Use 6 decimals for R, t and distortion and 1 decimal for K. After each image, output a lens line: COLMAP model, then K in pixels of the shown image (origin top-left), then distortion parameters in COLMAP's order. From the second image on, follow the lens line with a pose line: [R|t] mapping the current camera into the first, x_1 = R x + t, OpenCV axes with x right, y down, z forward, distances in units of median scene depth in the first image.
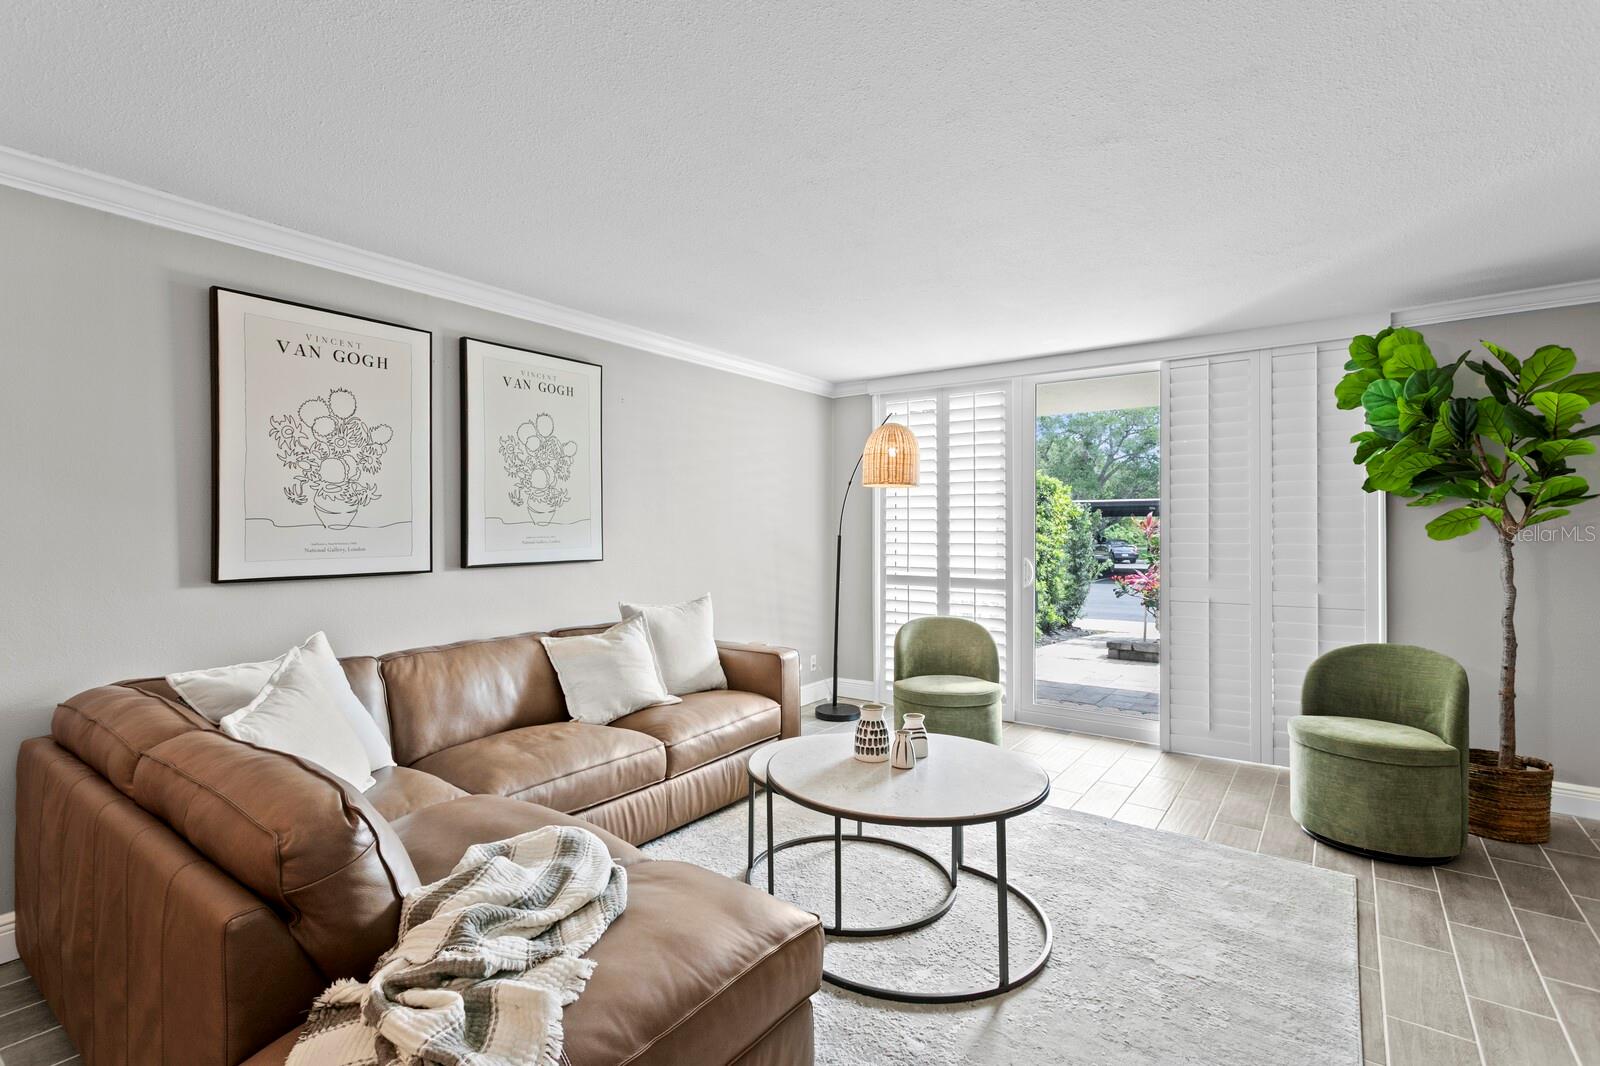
lens RADIAL K [[763.9, 0, 770.7], [0, 763.9, 529.0], [0, 0, 1]] dist [-0.002079, -0.000685]
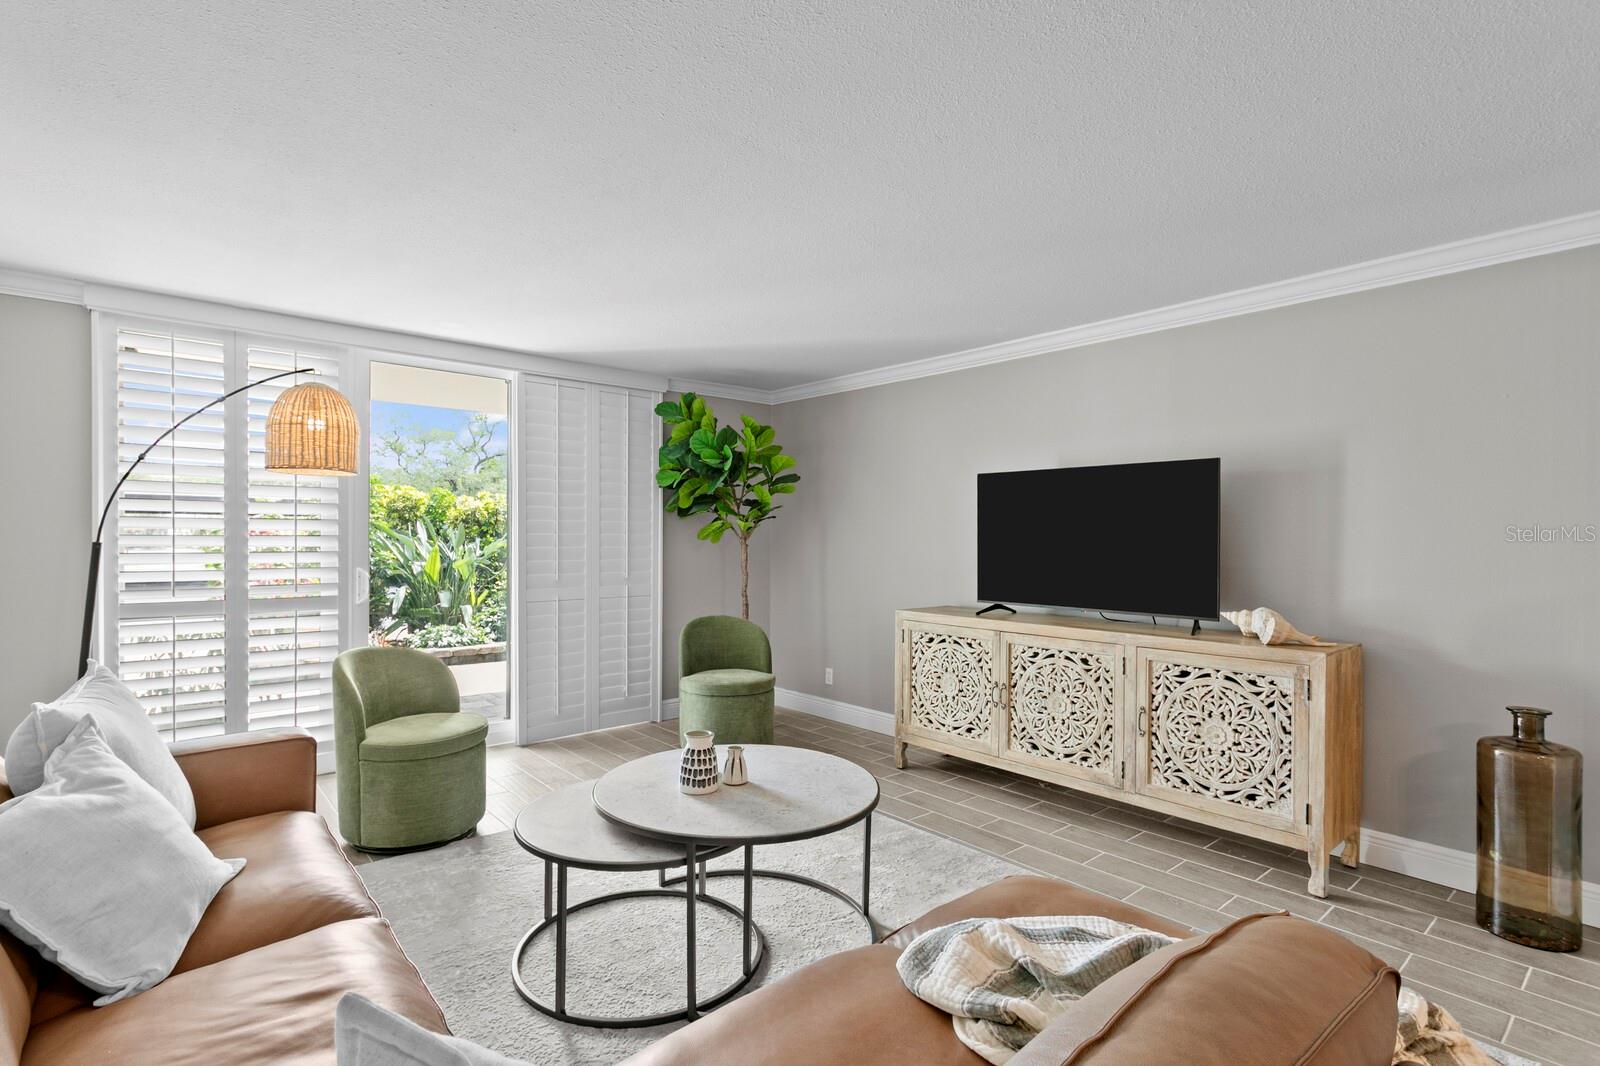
lens RADIAL K [[757.5, 0, 799.1], [0, 757.5, 556.8], [0, 0, 1]] dist [-0.001894, -0.000182]
pose [[0.220956, -0.023646, 0.974997, -0.447020], [-0.008672, 0.999619, 0.026208, -0.000097], [-0.975245, -0.014246, 0.220667, 0.431133]]
